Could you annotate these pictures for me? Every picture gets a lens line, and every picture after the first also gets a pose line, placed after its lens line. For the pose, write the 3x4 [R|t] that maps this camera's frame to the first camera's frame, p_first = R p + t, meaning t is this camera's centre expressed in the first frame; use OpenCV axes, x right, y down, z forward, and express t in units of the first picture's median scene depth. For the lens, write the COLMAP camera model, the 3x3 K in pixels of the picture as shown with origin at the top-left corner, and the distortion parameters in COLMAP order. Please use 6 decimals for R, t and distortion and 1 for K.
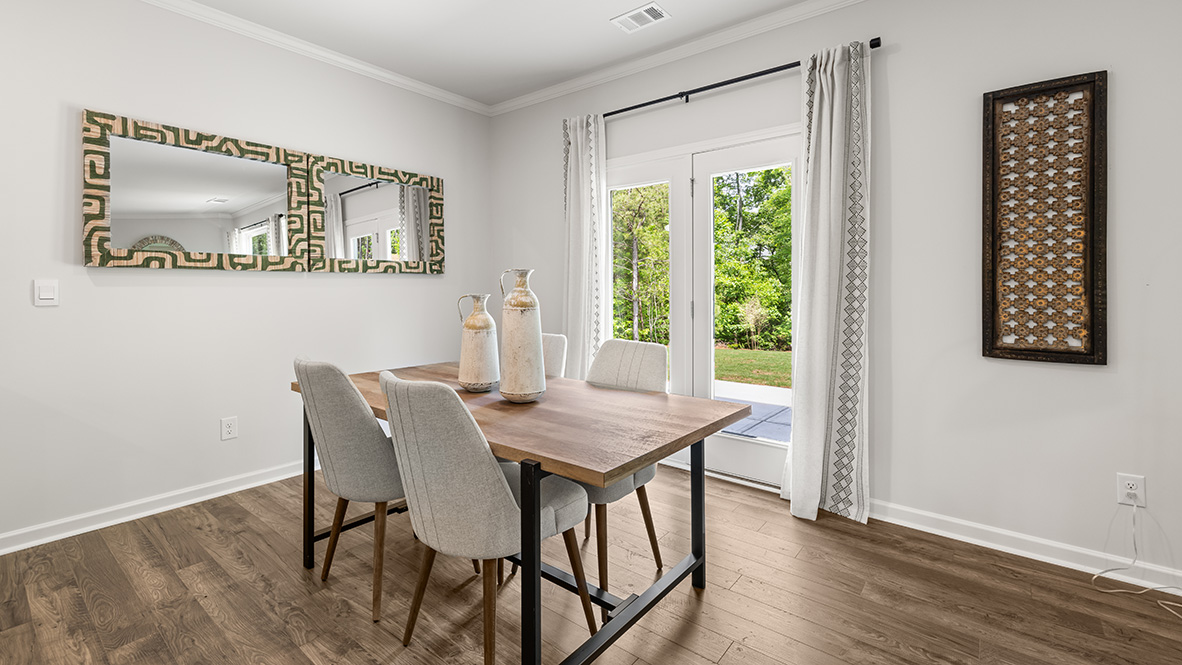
lens RADIAL K [[517.2, 0, 585.0], [0, 517.2, 286.2], [0, 0, 1]] dist [0.000588, 0.000782]
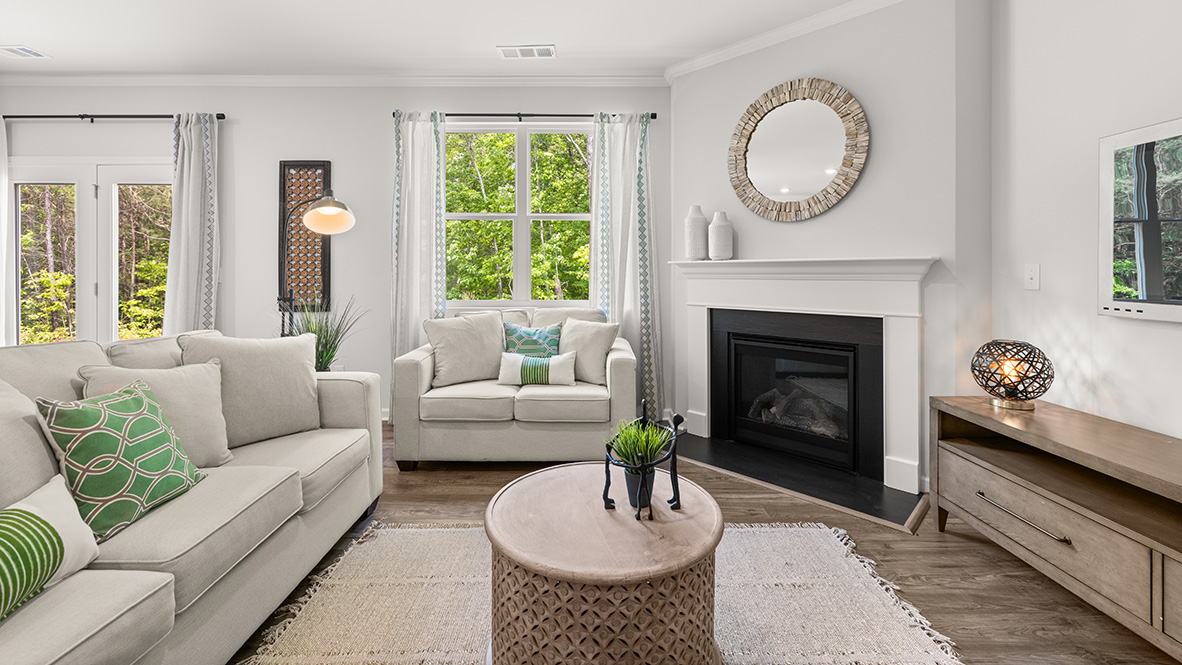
lens RADIAL K [[517.2, 0, 600.0], [0, 517.2, 267.6], [0, 0, 1]] dist [0.000588, 0.000782]
pose [[0.775526, 0.003835, 0.631303, 0.511427], [-0.001755, 0.999991, -0.003918, -0.006801], [-0.631313, 0.001930, 0.775526, -1.042700]]
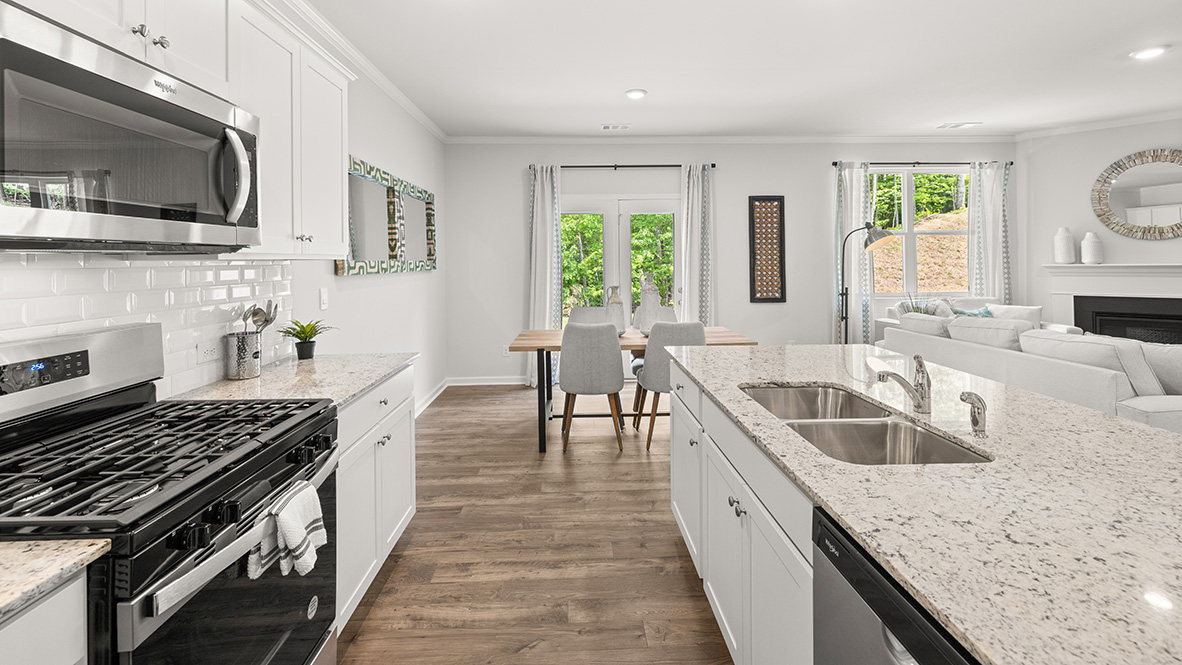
lens RADIAL K [[517.2, 0, 595.3], [0, 517.2, 255.2], [0, 0, 1]] dist [0.000588, 0.000782]
pose [[0.748194, -0.001578, 0.663478, -1.427816], [0.010709, 0.999896, -0.009699, -0.074347], [-0.663393, 0.014362, 0.748133, -0.356115]]
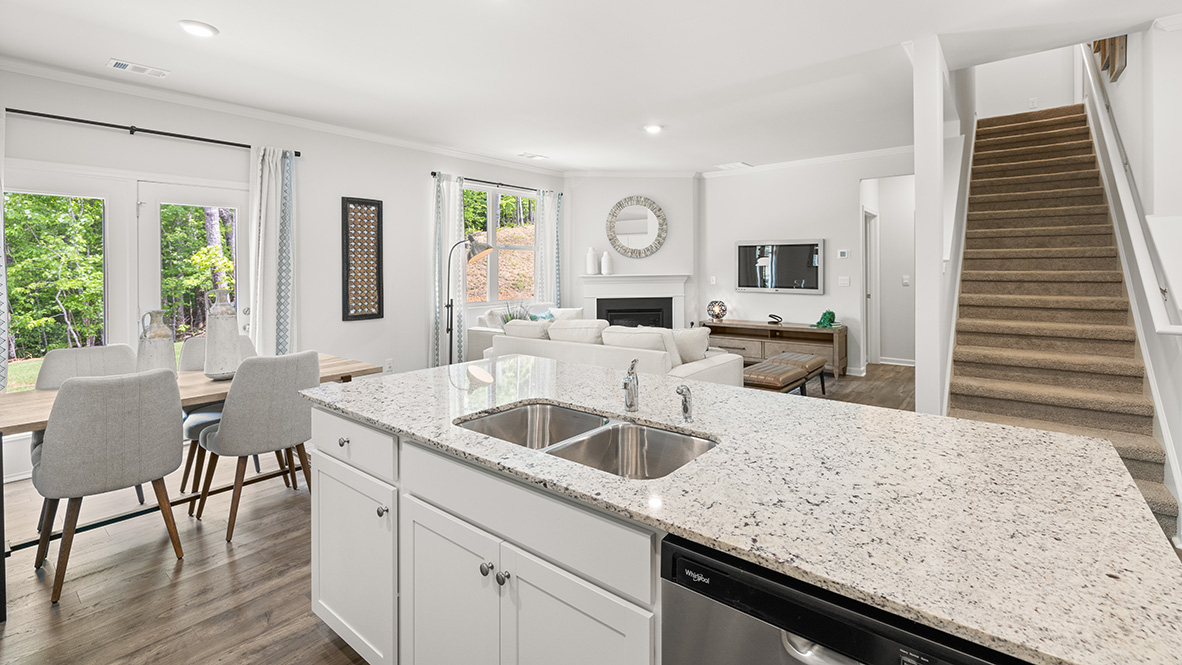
lens RADIAL K [[517.2, 0, 612.1], [0, 517.2, 268.5], [0, 0, 1]] dist [0.000588, 0.000782]
pose [[-0.033473, -0.000918, 0.999439, -1.391746], [0.006080, 0.999981, 0.001122, -0.075242], [-0.999421, 0.006114, -0.033467, -0.027867]]
